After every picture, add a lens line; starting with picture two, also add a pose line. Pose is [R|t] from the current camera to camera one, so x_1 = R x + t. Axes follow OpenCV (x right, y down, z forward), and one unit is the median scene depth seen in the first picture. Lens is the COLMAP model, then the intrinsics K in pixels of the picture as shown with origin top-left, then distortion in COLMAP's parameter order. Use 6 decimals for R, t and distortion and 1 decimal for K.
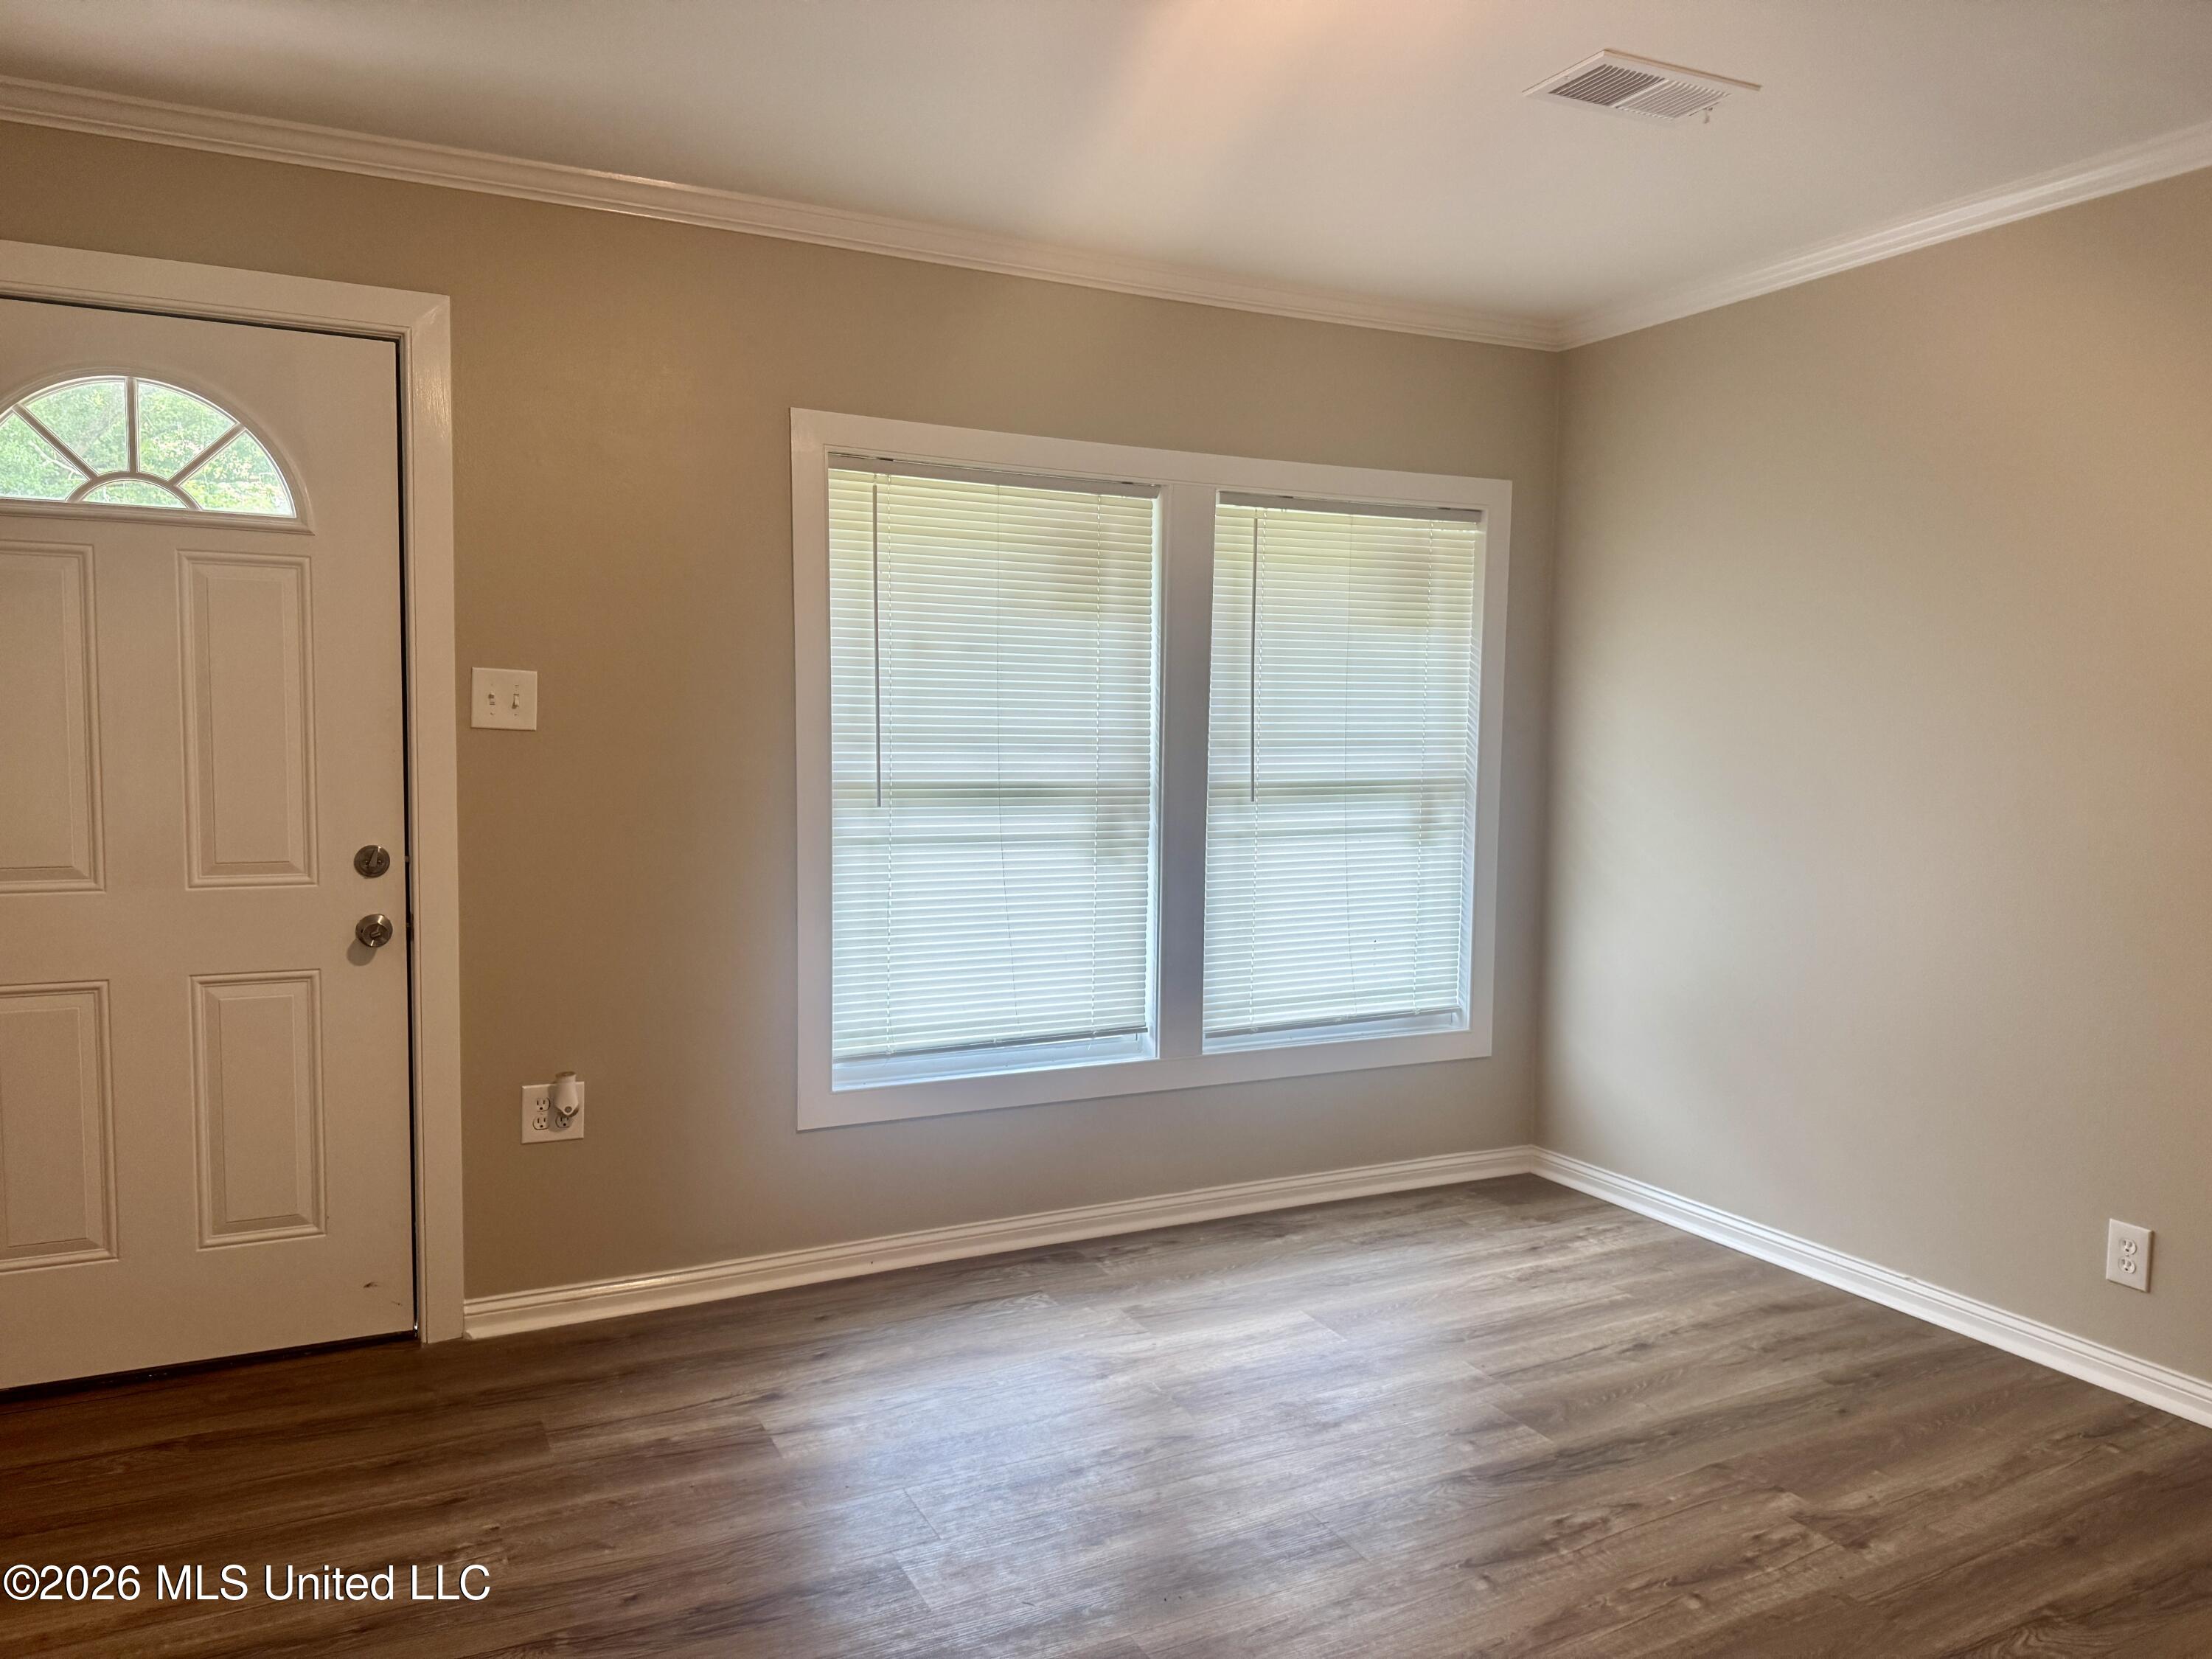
lens RADIAL K [[1600.3, 0, 1106.2], [0, 1600.3, 822.3], [0, 0, 1]] dist [0.091075, -0.100345]
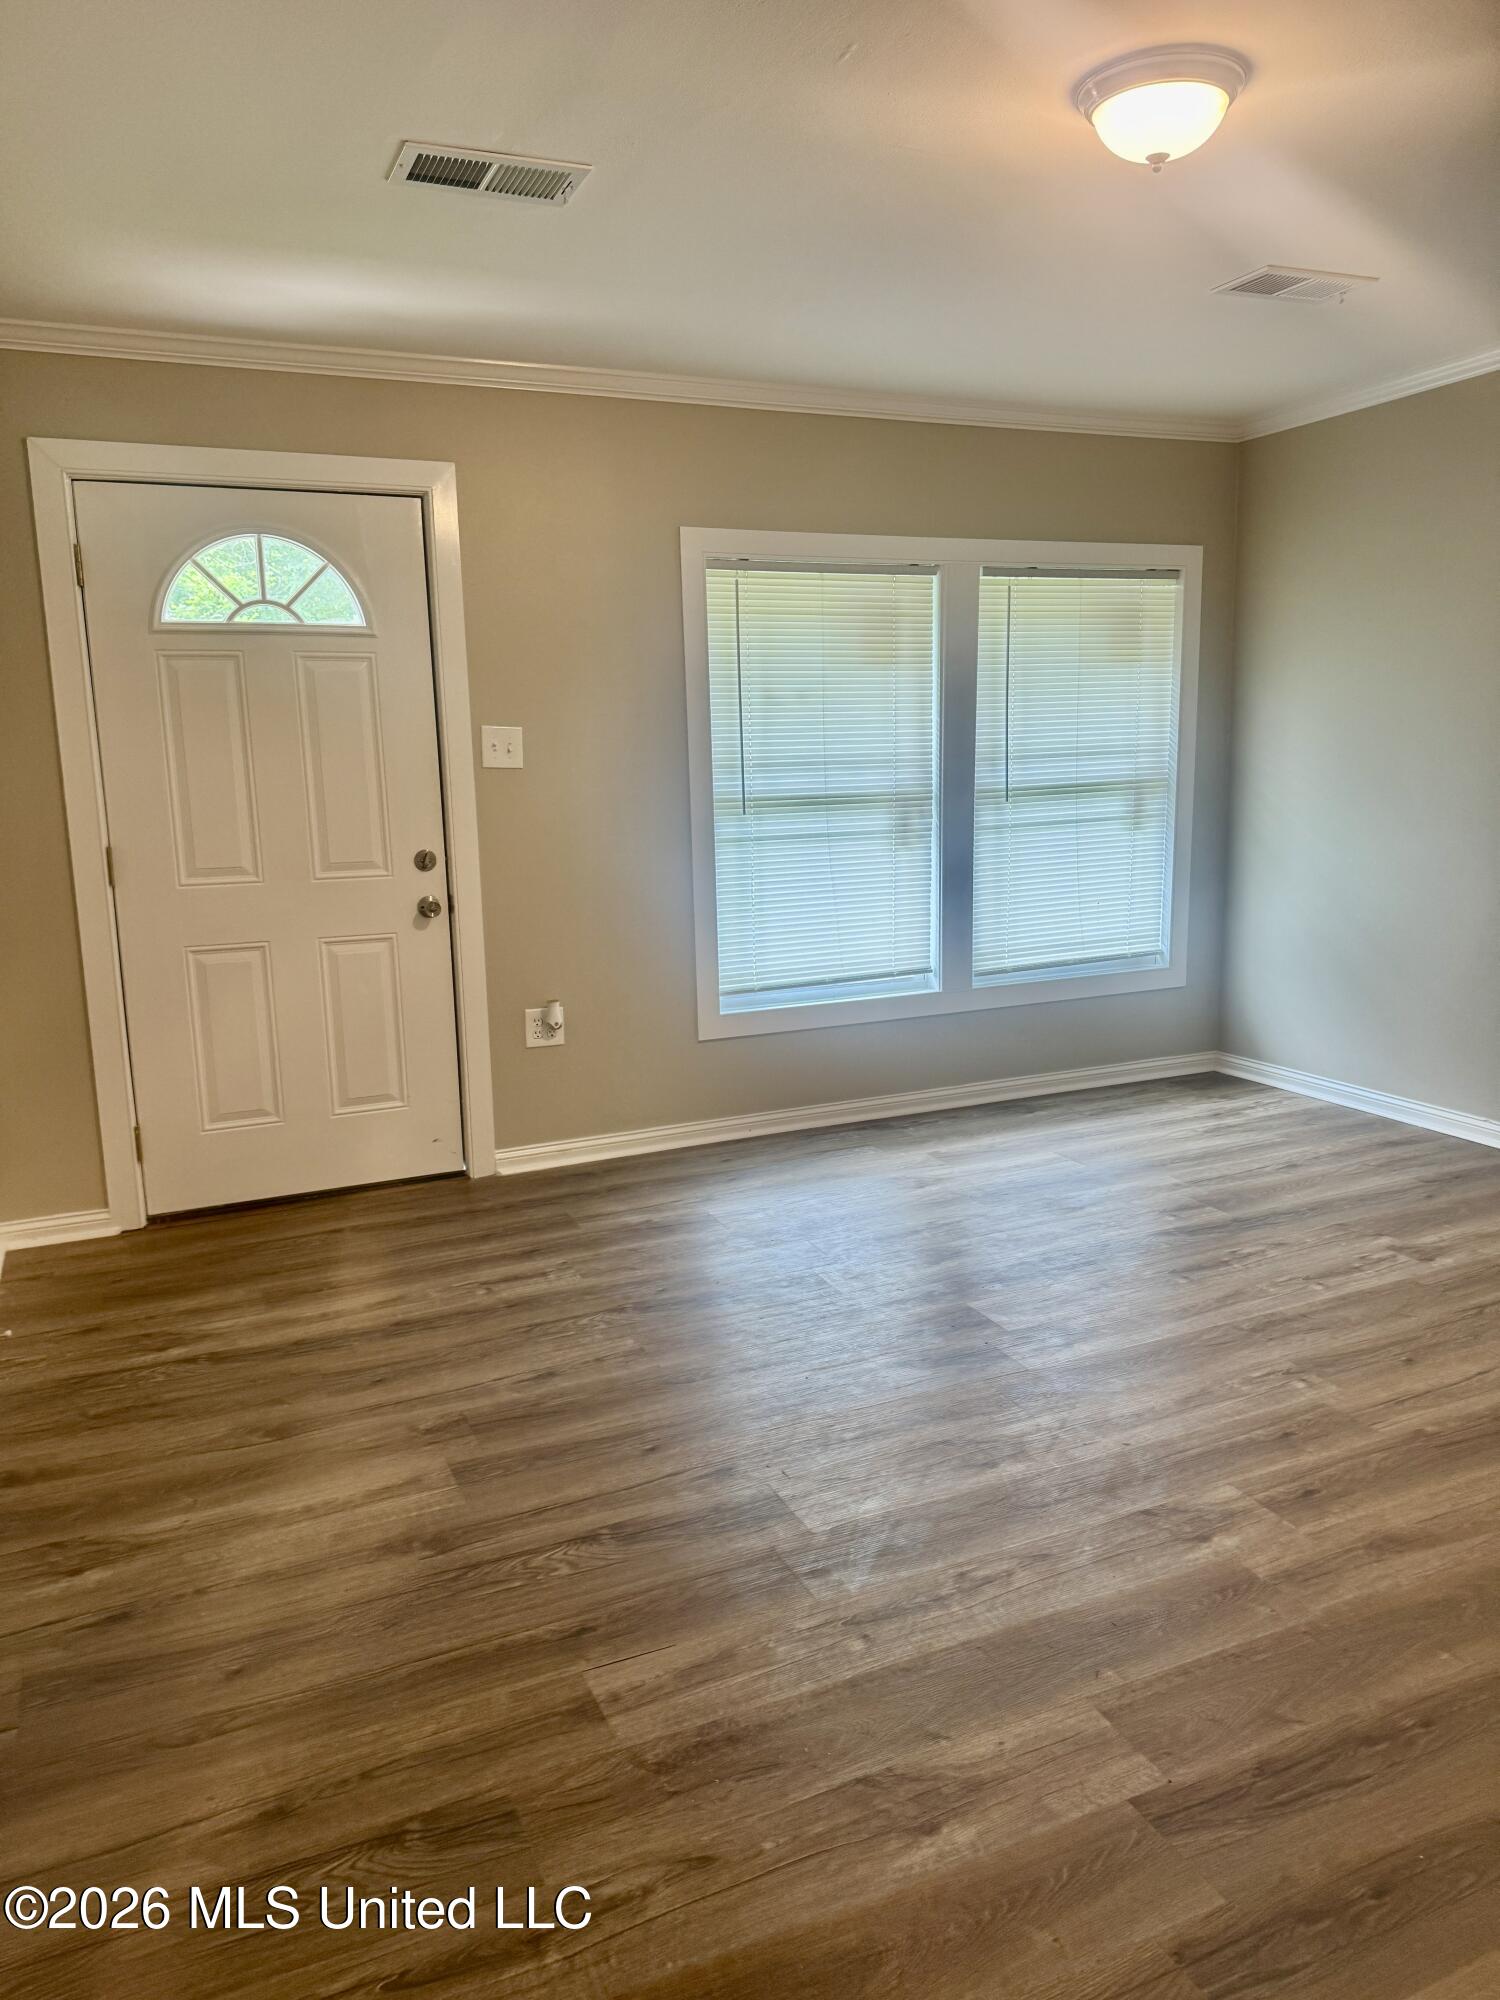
lens RADIAL K [[1446.9, 0, 732.3], [0, 1446.9, 1016.0], [0, 0, 1]] dist [0.091075, -0.100345]
pose [[0.997706, -0.027829, -0.061715, -0.089025], [0.034932, 0.992496, 0.117182, 0.019007], [0.057991, -0.119069, 0.991191, -0.325056]]
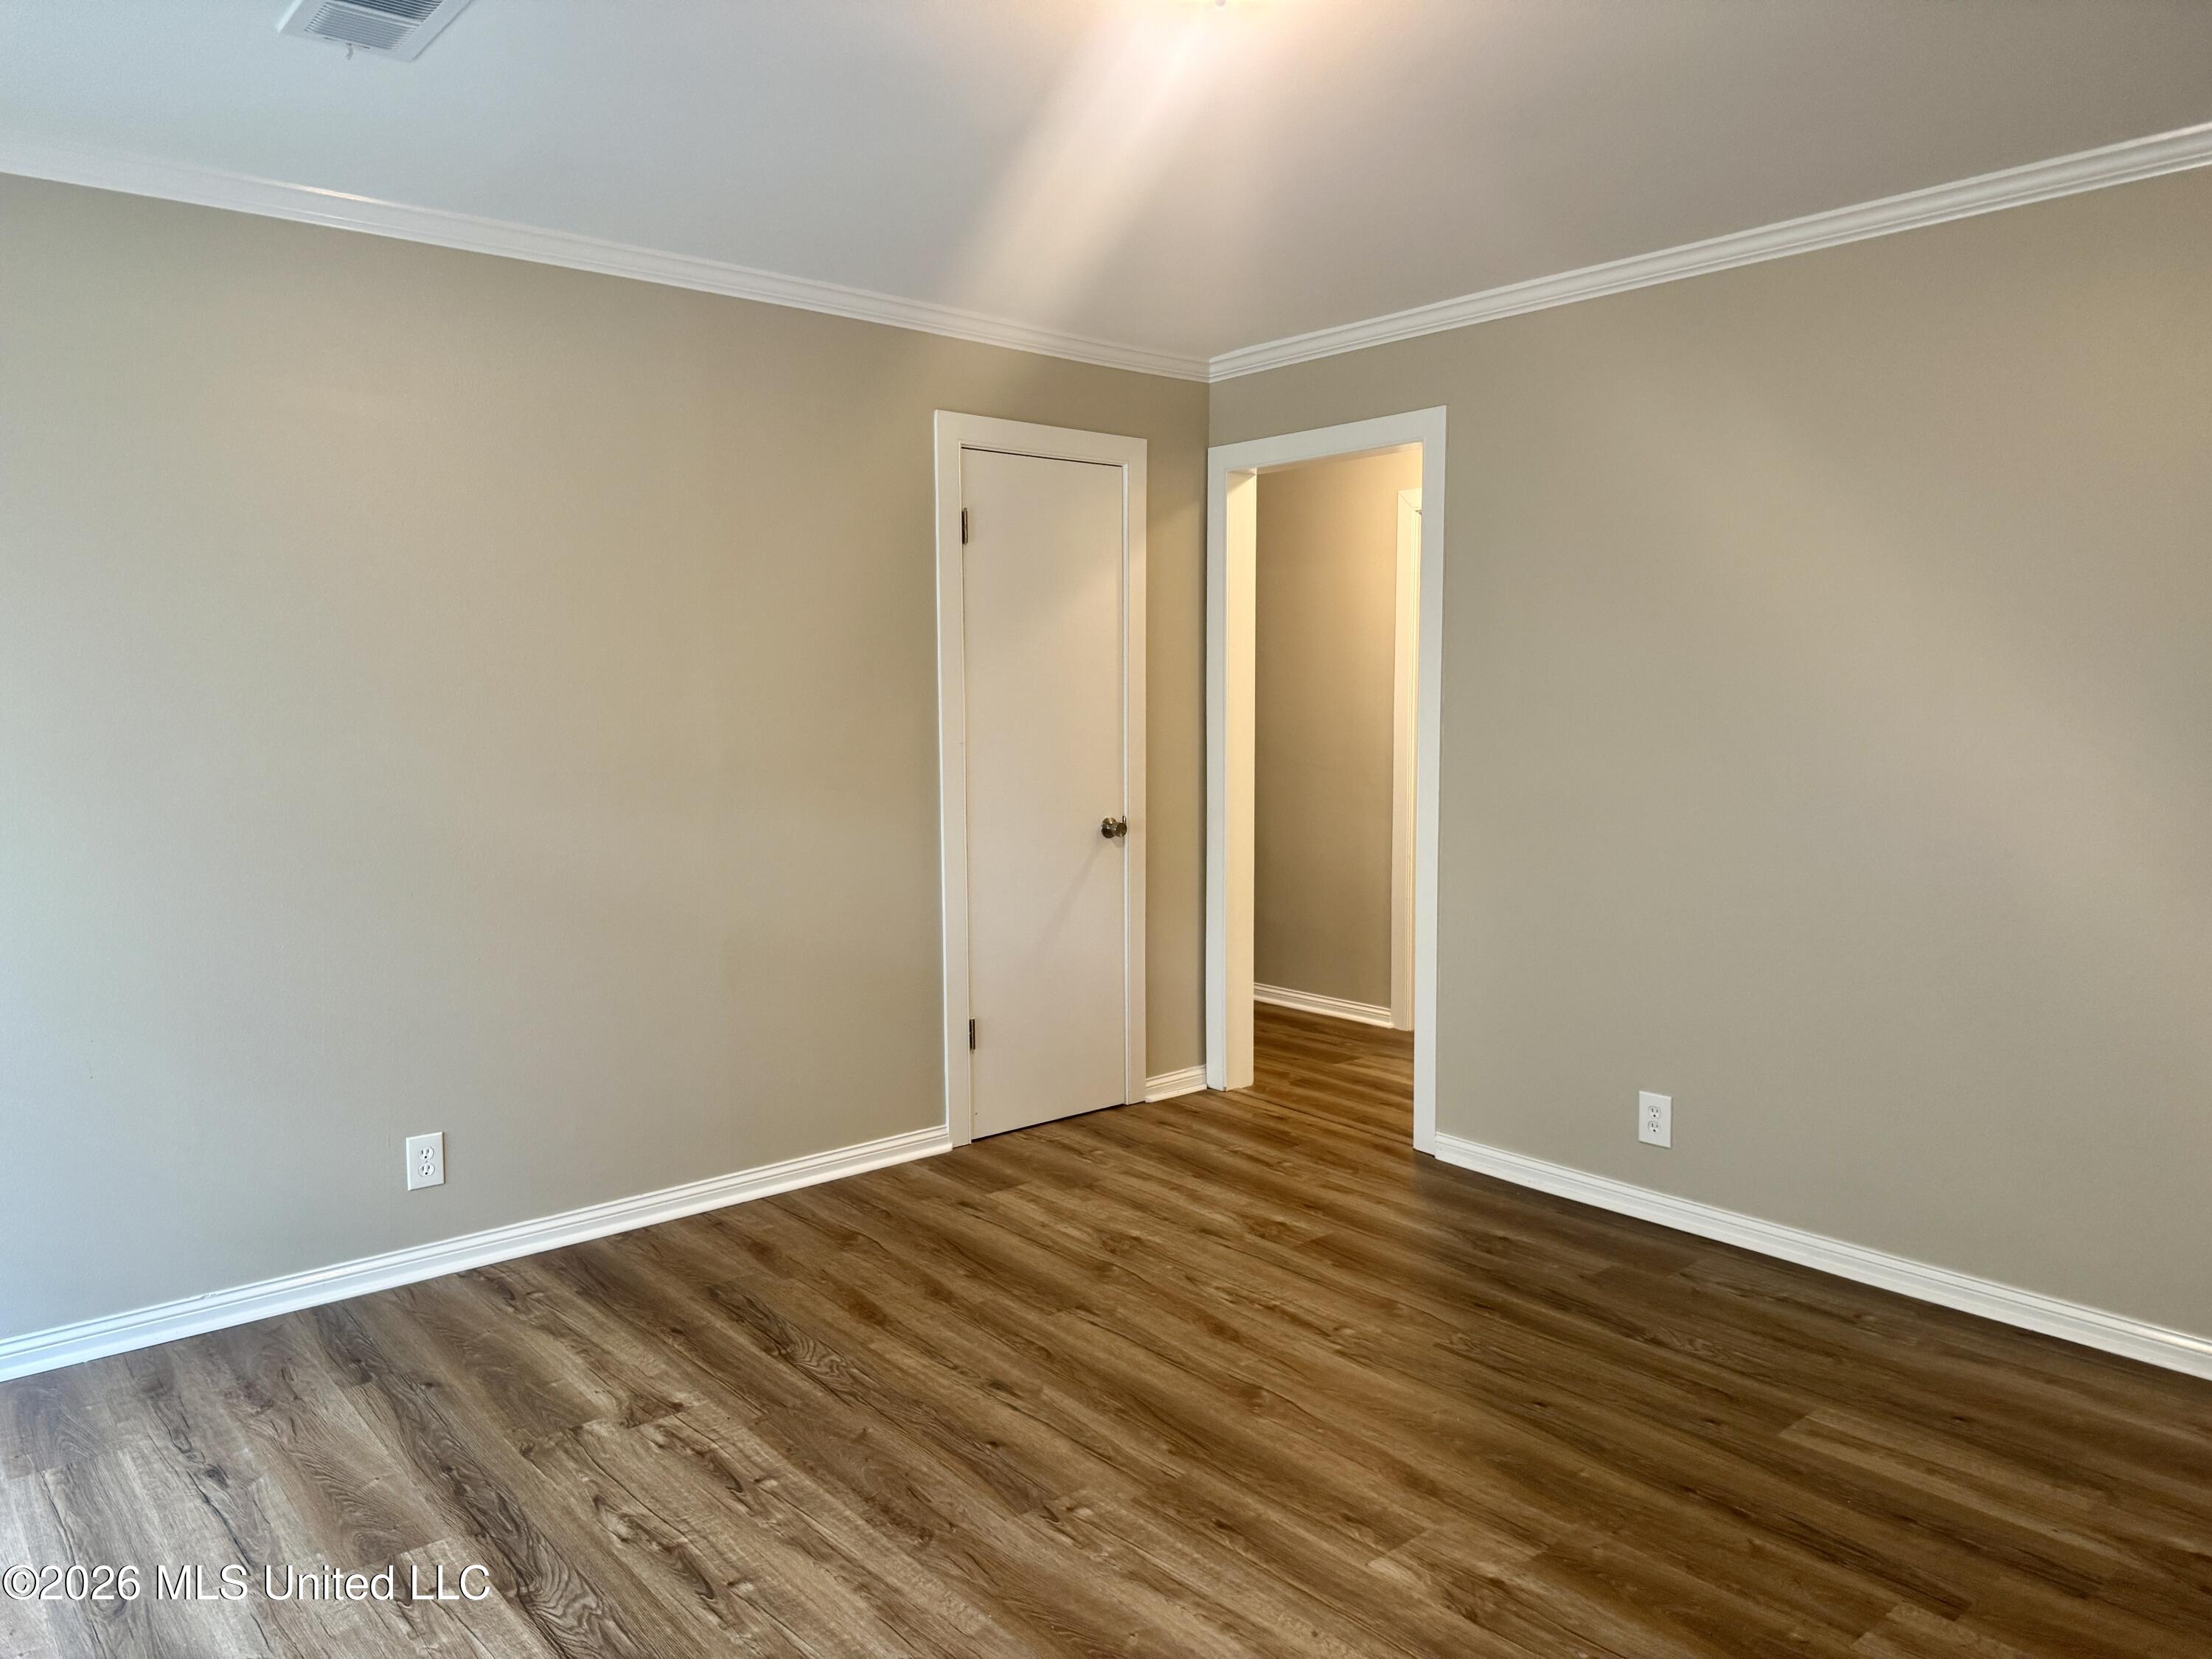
lens RADIAL K [[1535.5, 0, 1112.0], [0, 1535.5, 825.8], [0, 0, 1]] dist [0.060548, -0.068582]
pose [[-0.246166, -0.097452, 0.964316, -0.542909], [0.061843, 0.991326, 0.115968, -0.073989], [-0.967253, 0.088184, -0.238004, 0.744423]]
